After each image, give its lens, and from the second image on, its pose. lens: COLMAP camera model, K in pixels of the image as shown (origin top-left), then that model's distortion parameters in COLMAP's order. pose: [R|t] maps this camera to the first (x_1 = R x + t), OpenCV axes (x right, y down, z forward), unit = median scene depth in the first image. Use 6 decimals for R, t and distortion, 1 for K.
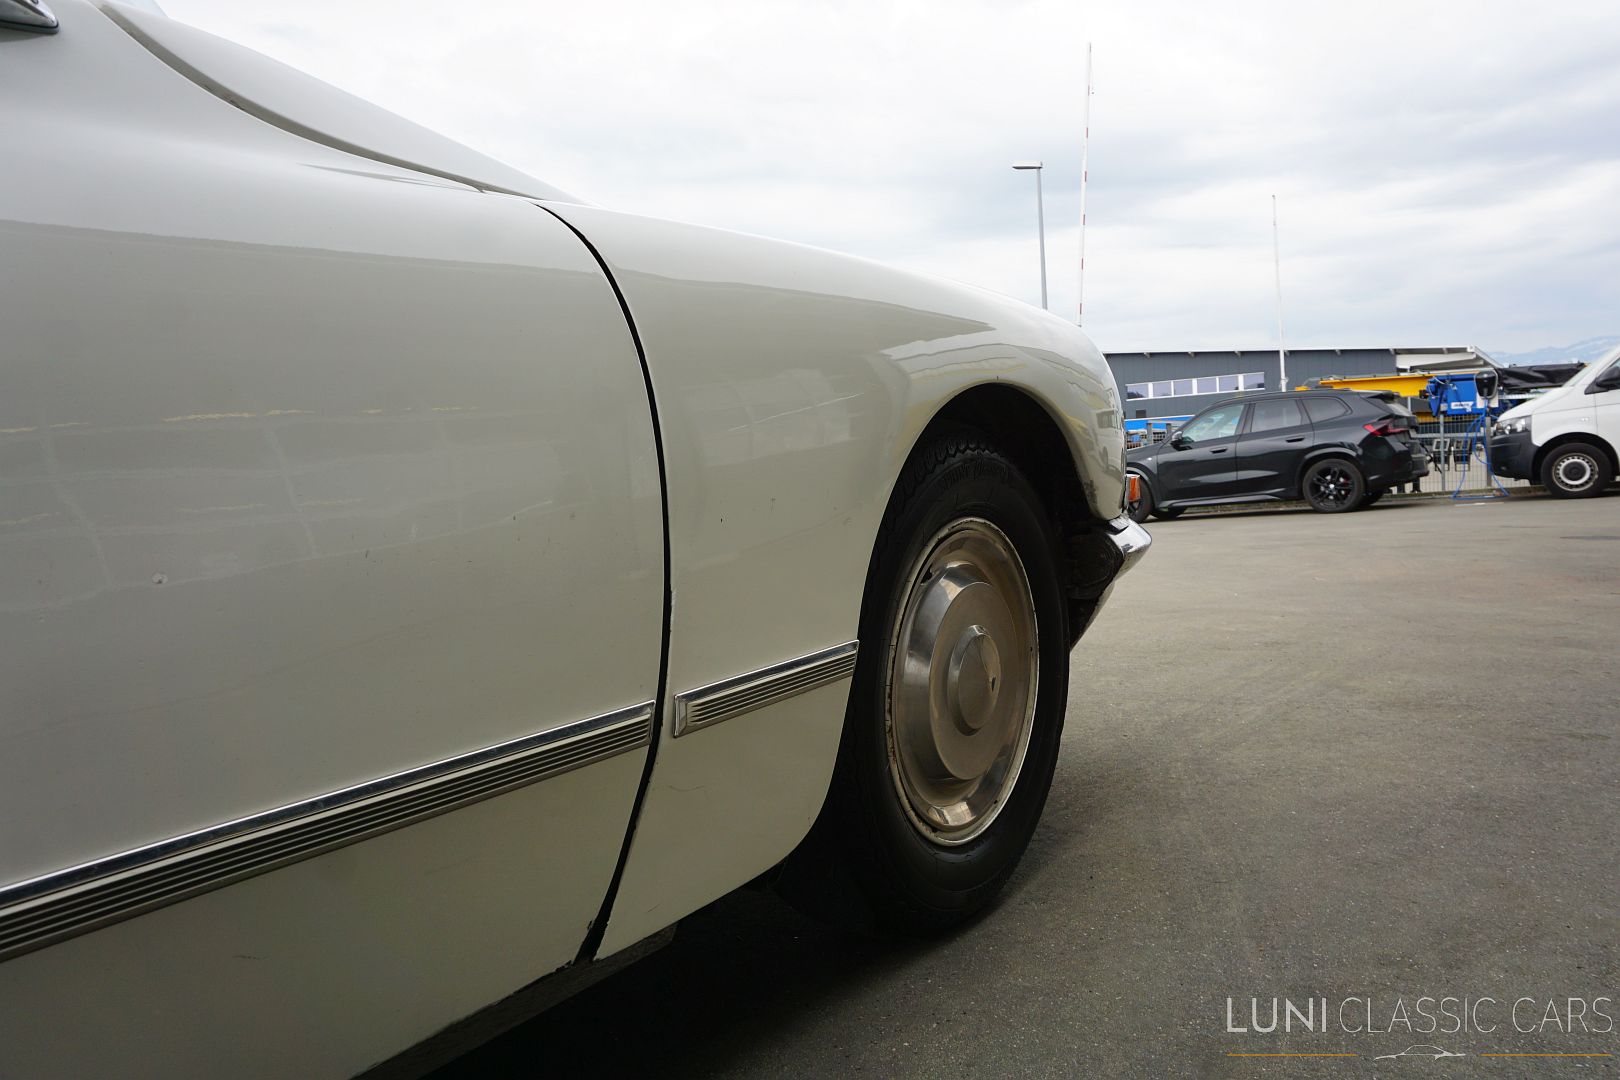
lens RADIAL K [[1098.1, 0, 810.0], [0, 1098.1, 540.0], [0, 0, 1]] dist [-0.059949, 0.049381]
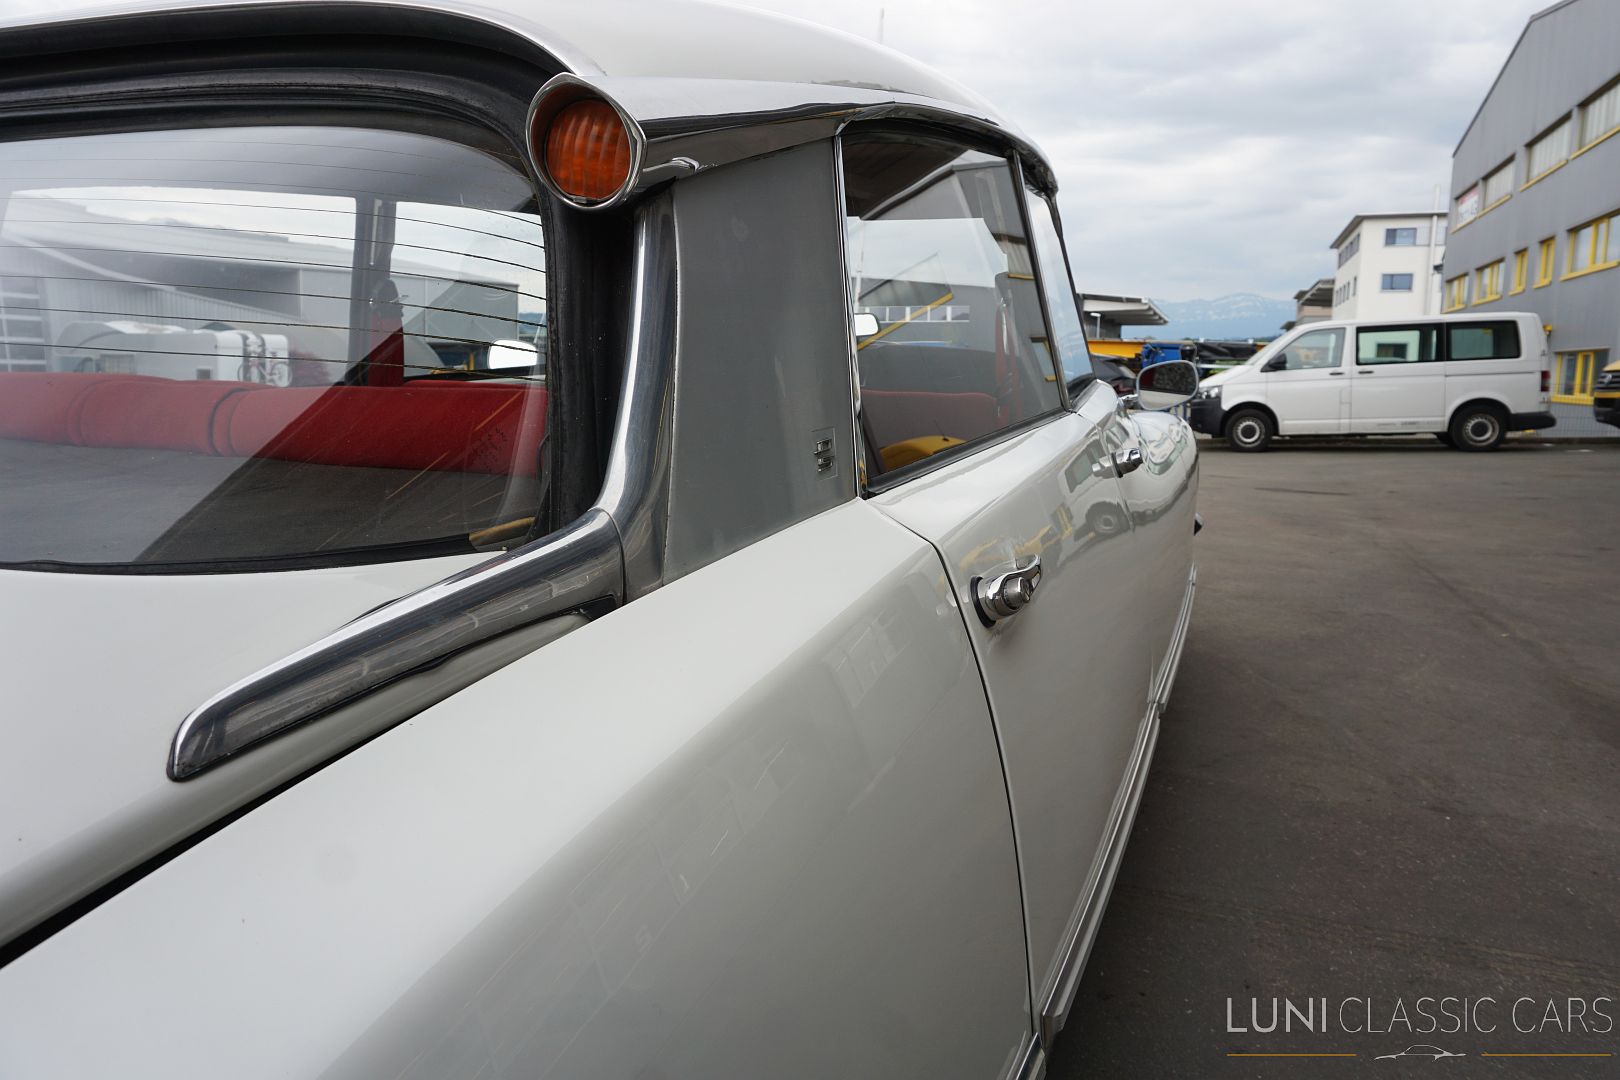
lens RADIAL K [[1098.1, 0, 810.0], [0, 1098.1, 540.0], [0, 0, 1]] dist [-0.059949, 0.049381]
pose [[0.963528, 0.024497, 0.266484, -0.123369], [-0.047016, 0.995808, 0.078455, -0.010525], [-0.263445, -0.088123, 0.960641, -0.108948]]
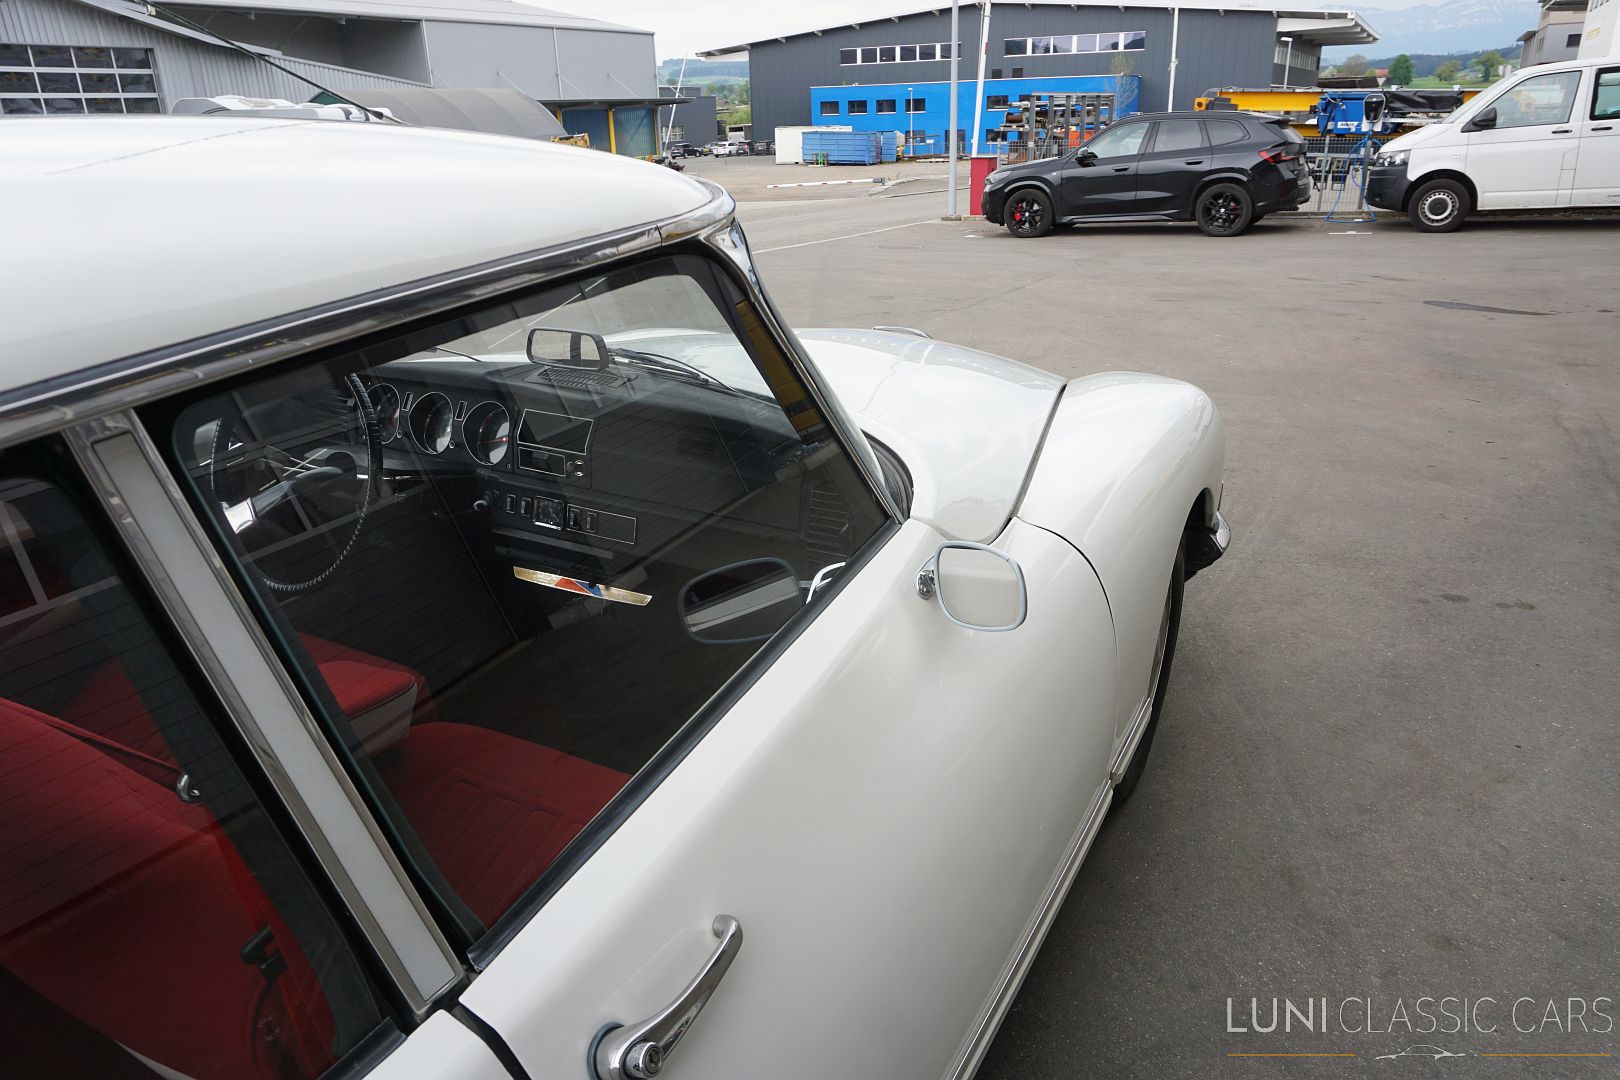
lens RADIAL K [[1098.1, 0, 810.0], [0, 1098.1, 540.0], [0, 0, 1]] dist [-0.059949, 0.049381]
pose [[0.991808, -0.019060, 0.126310, -0.054161], [-0.019980, 0.953488, 0.300769, -0.050603], [-0.126168, -0.300829, 0.945295, -0.042259]]
